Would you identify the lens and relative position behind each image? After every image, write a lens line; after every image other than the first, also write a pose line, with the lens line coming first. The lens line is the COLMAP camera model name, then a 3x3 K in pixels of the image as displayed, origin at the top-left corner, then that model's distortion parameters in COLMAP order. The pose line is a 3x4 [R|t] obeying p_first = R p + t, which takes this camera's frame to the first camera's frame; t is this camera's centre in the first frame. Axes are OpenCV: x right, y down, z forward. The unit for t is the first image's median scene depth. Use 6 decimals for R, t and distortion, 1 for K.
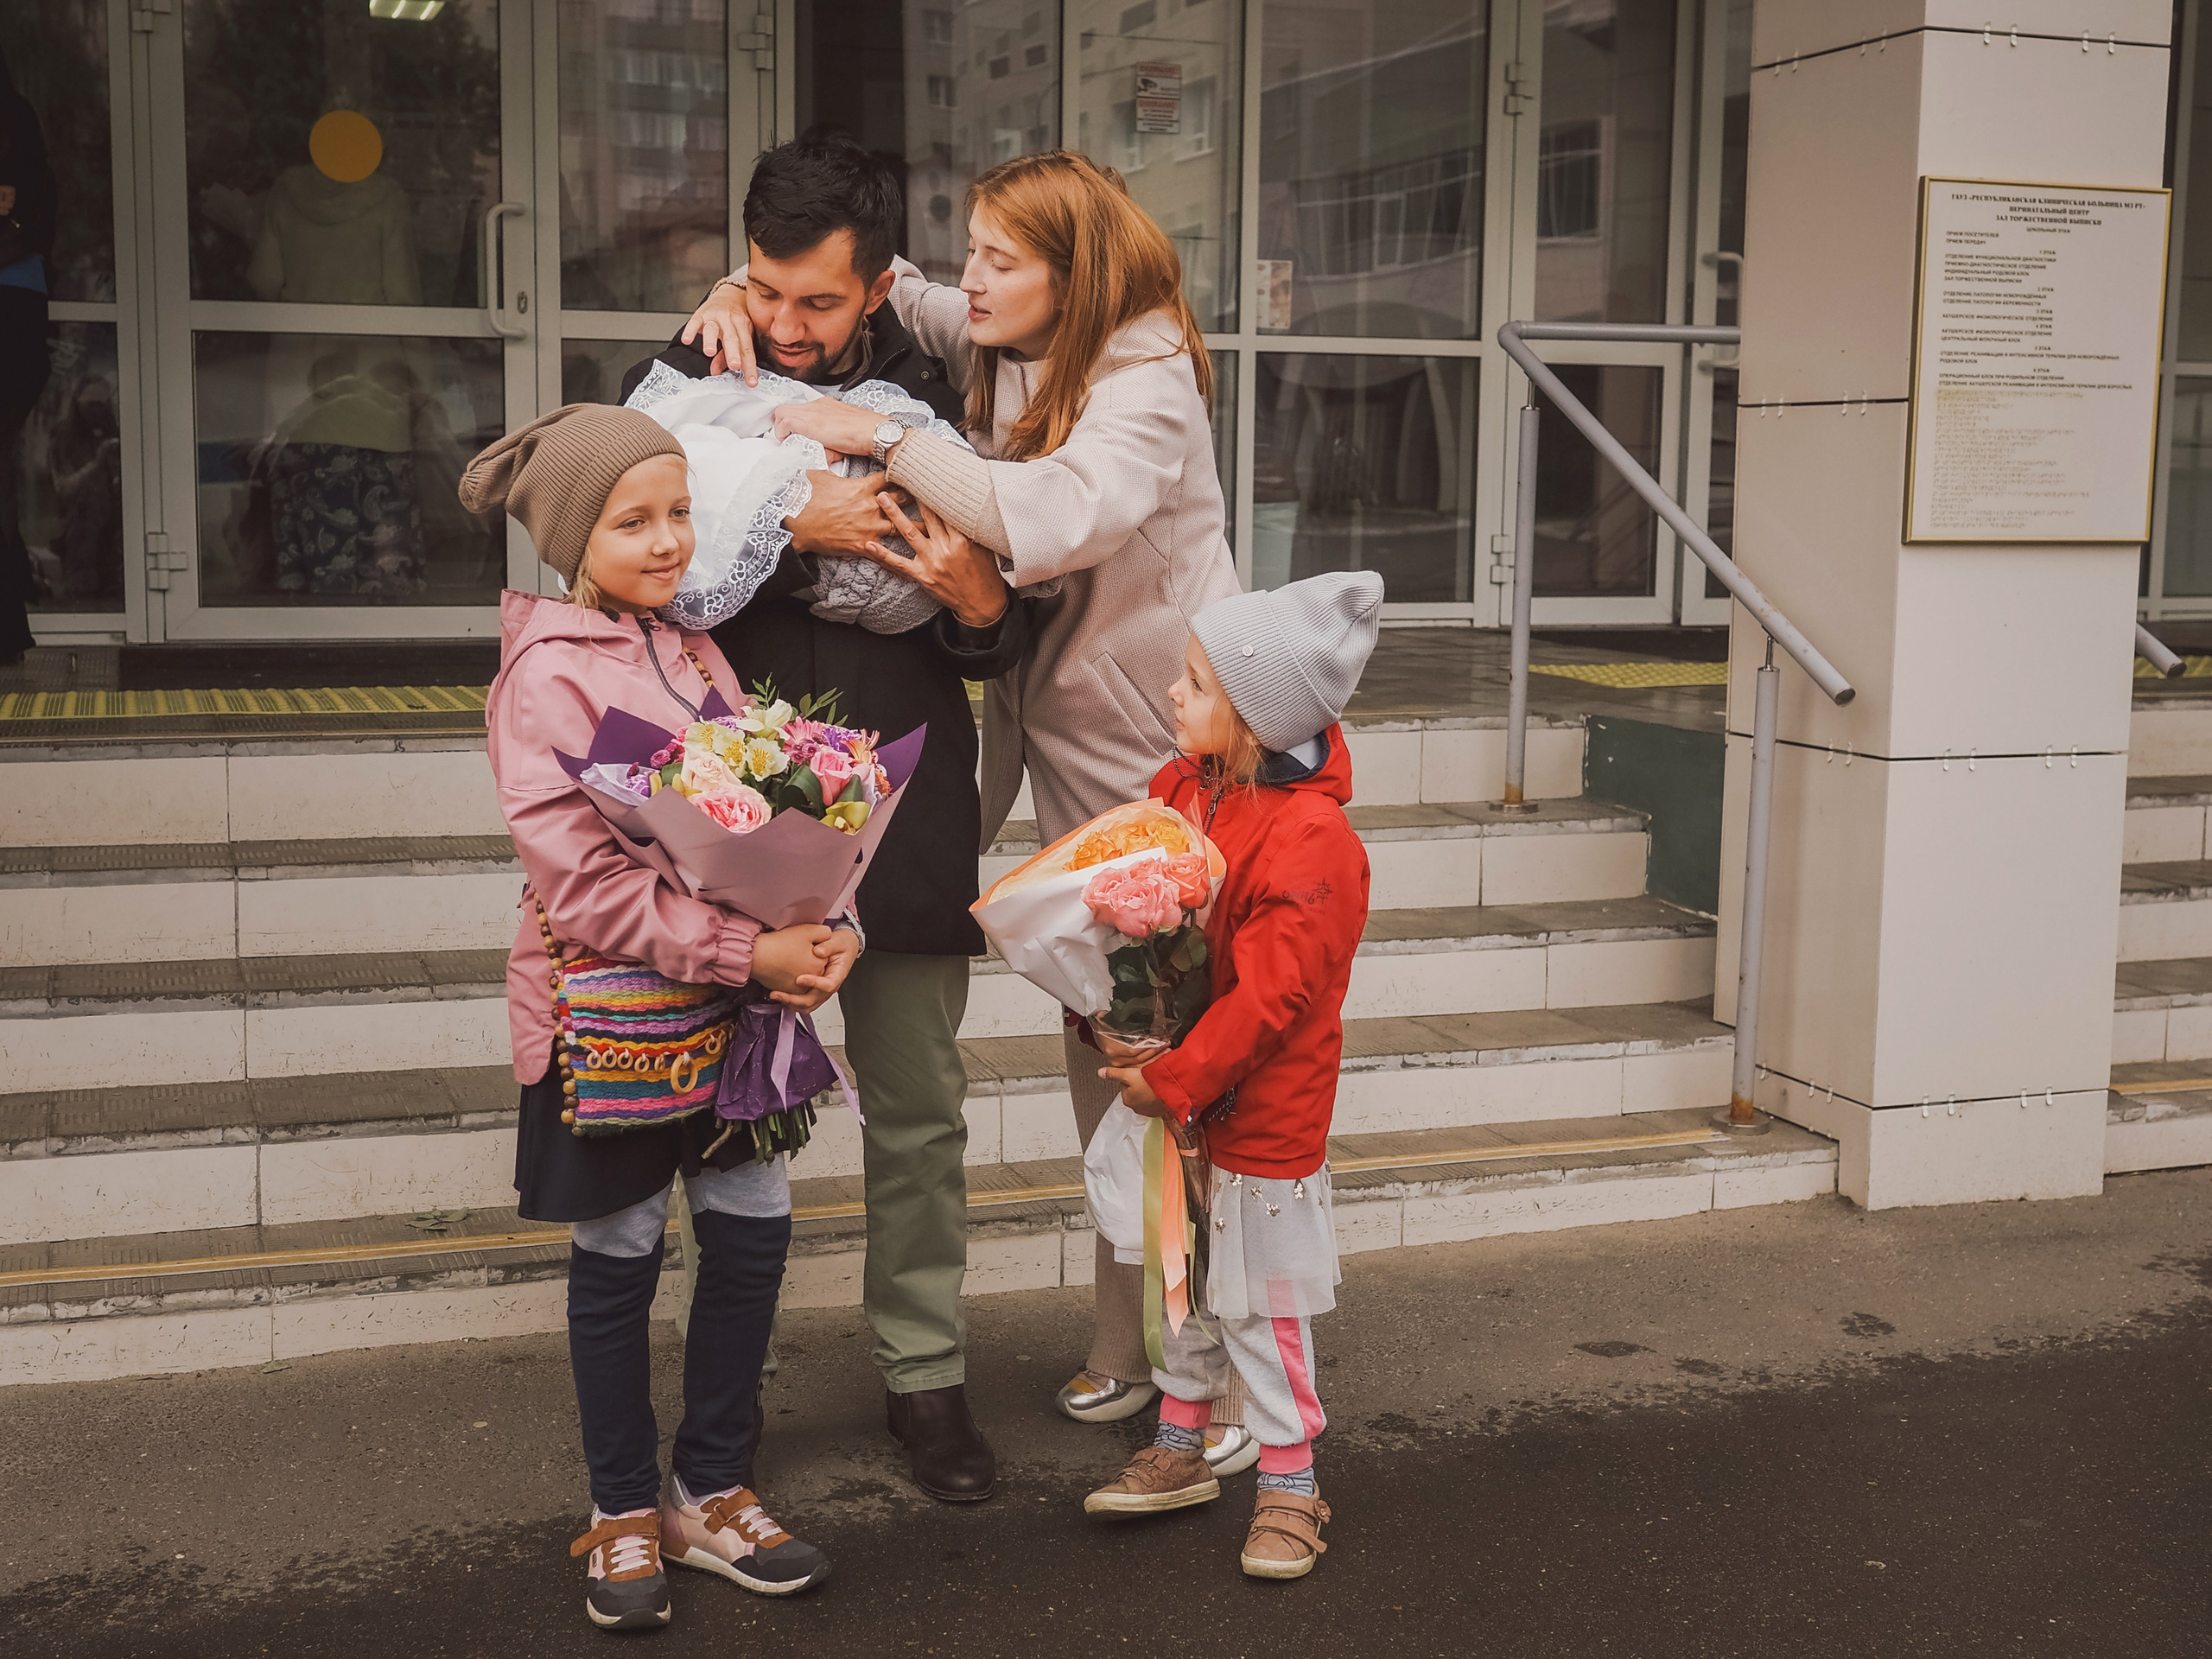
lens RADIAL K [[2750.5, 0, 1106.0], [0, 2750.5, 829.5], [0, 0, 1]] dist [-0.013607, -0.002773]
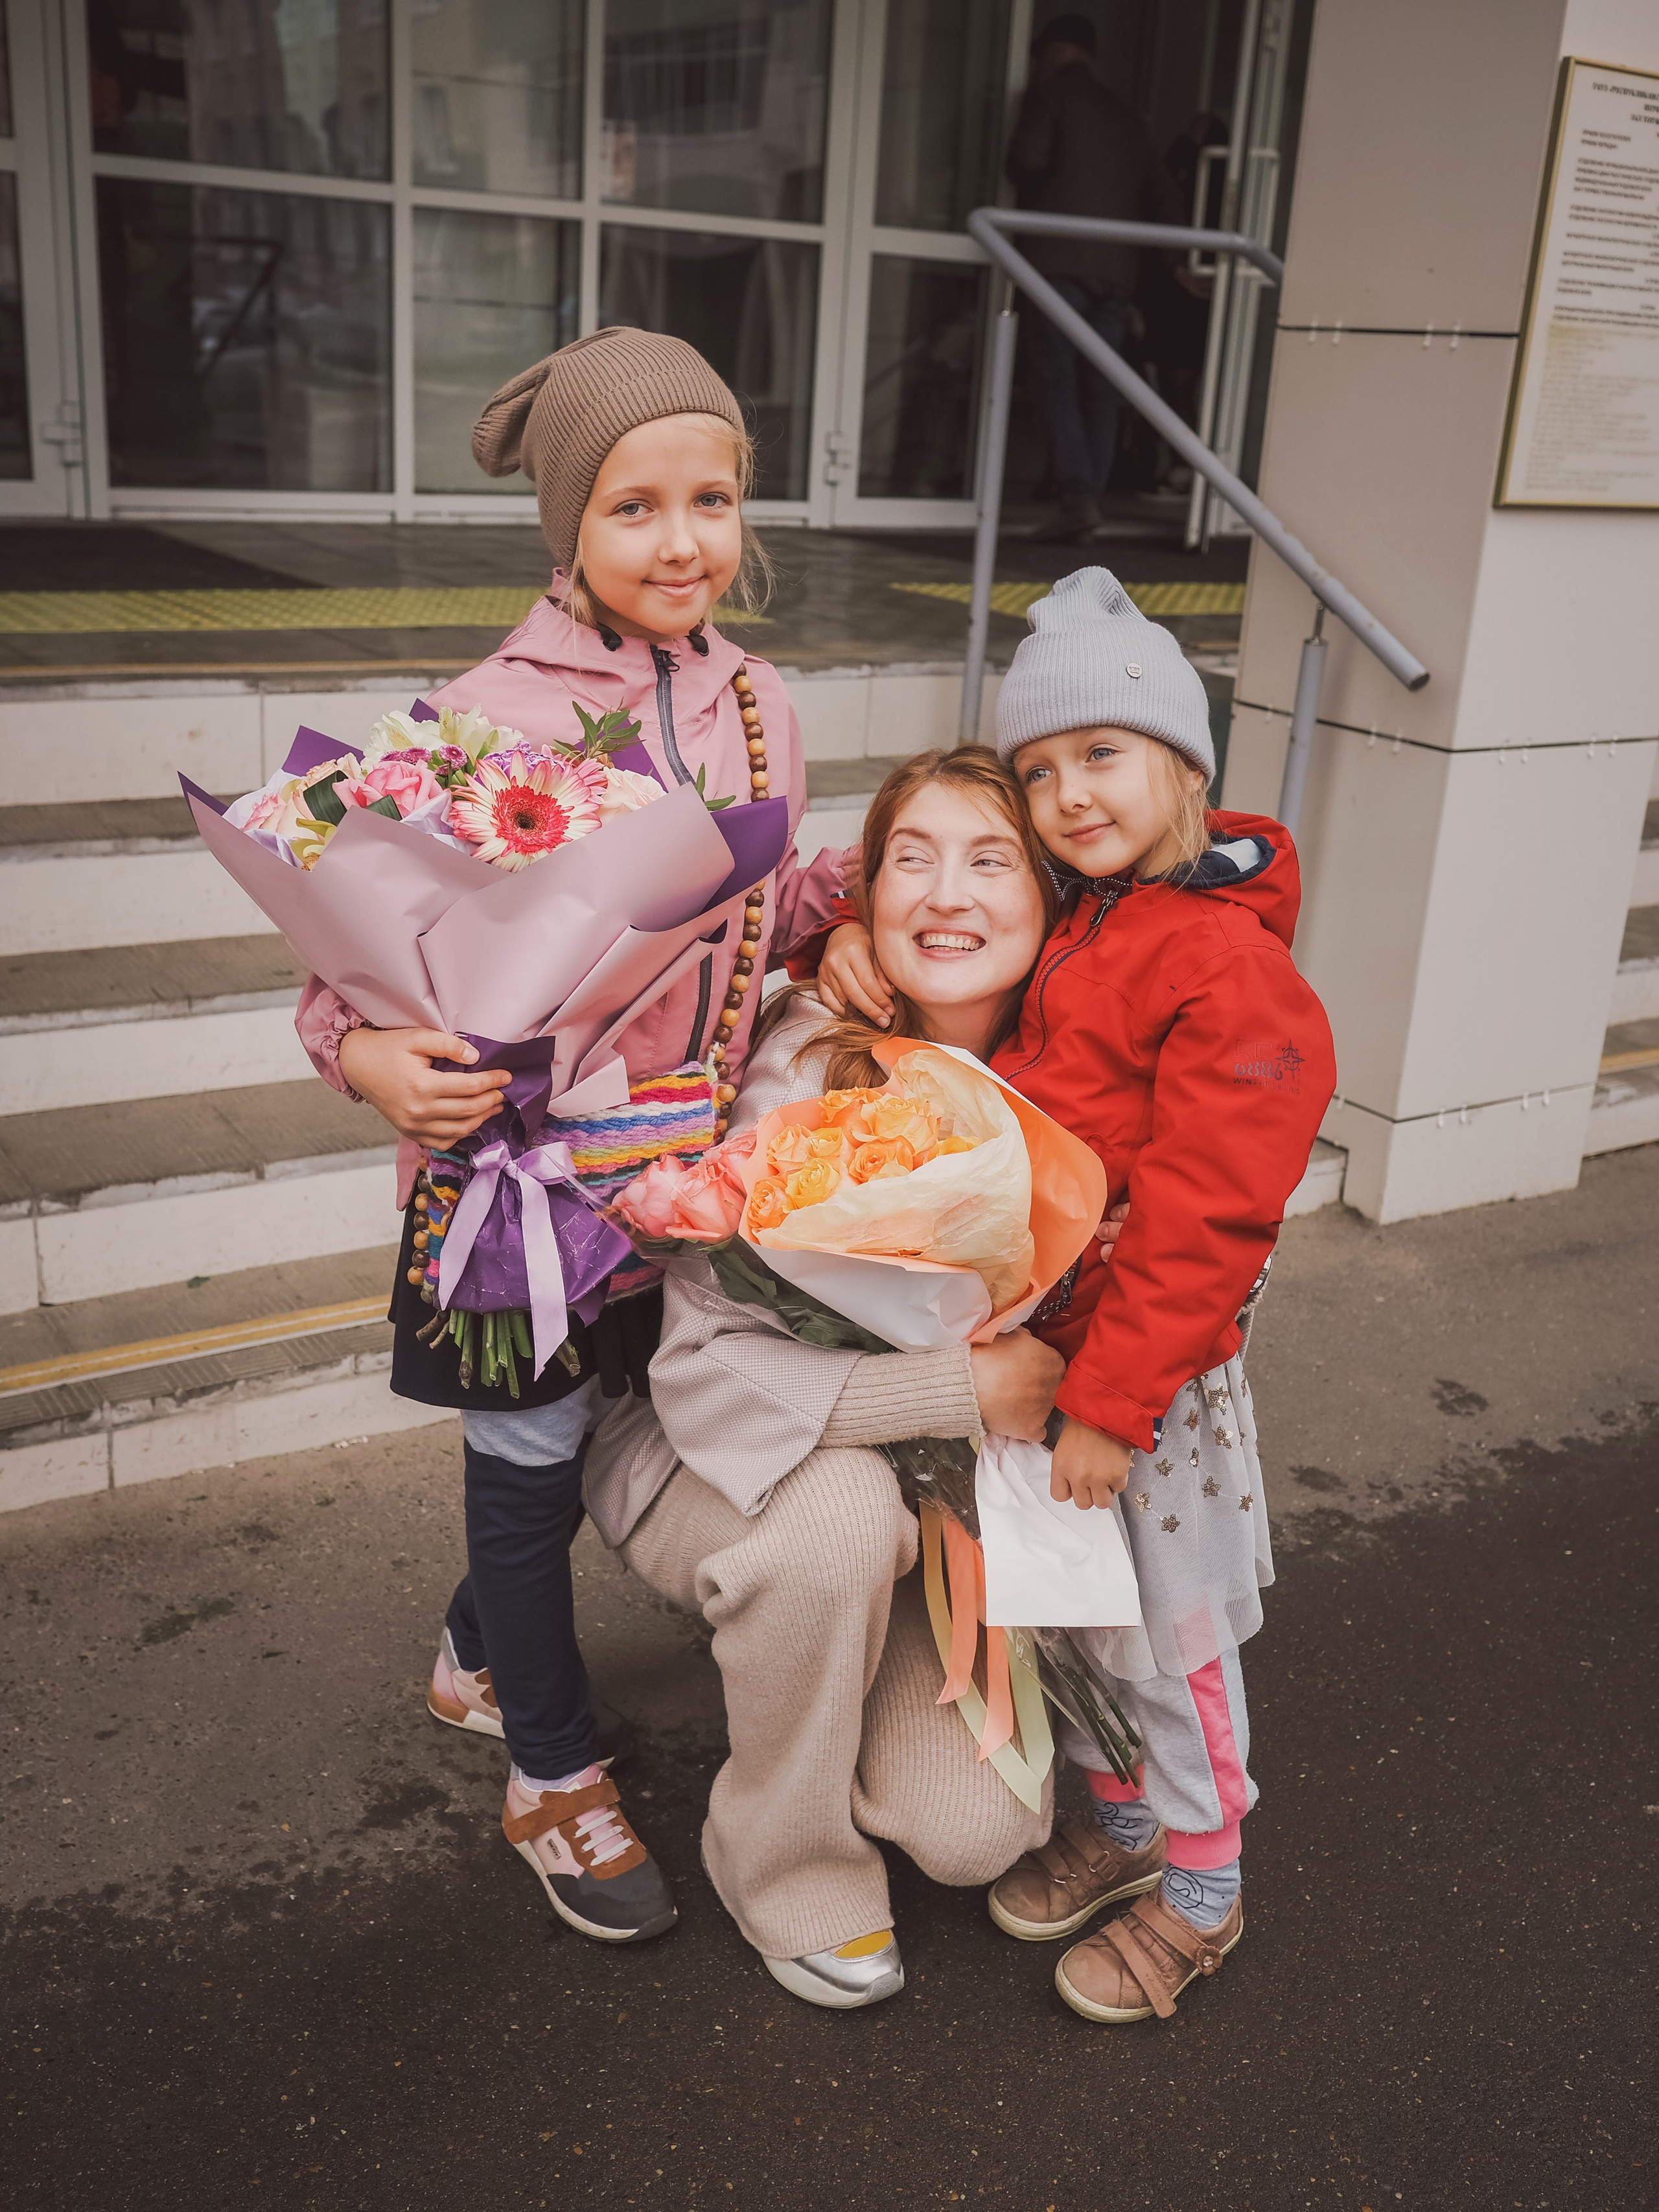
lens RADIAL K [[2145.6, 0, 829.5], [0, 2145.6, 1106.0], [0, 0, 1]] dist [0.000892, -0.003379]
pose [[0.971881, -0.030802, 0.233449, -0.085195], [-0.020175, 0.976870, 0.212880, -0.059084], [-0.234607, -0.211604, 0.948780, 0.359373]]
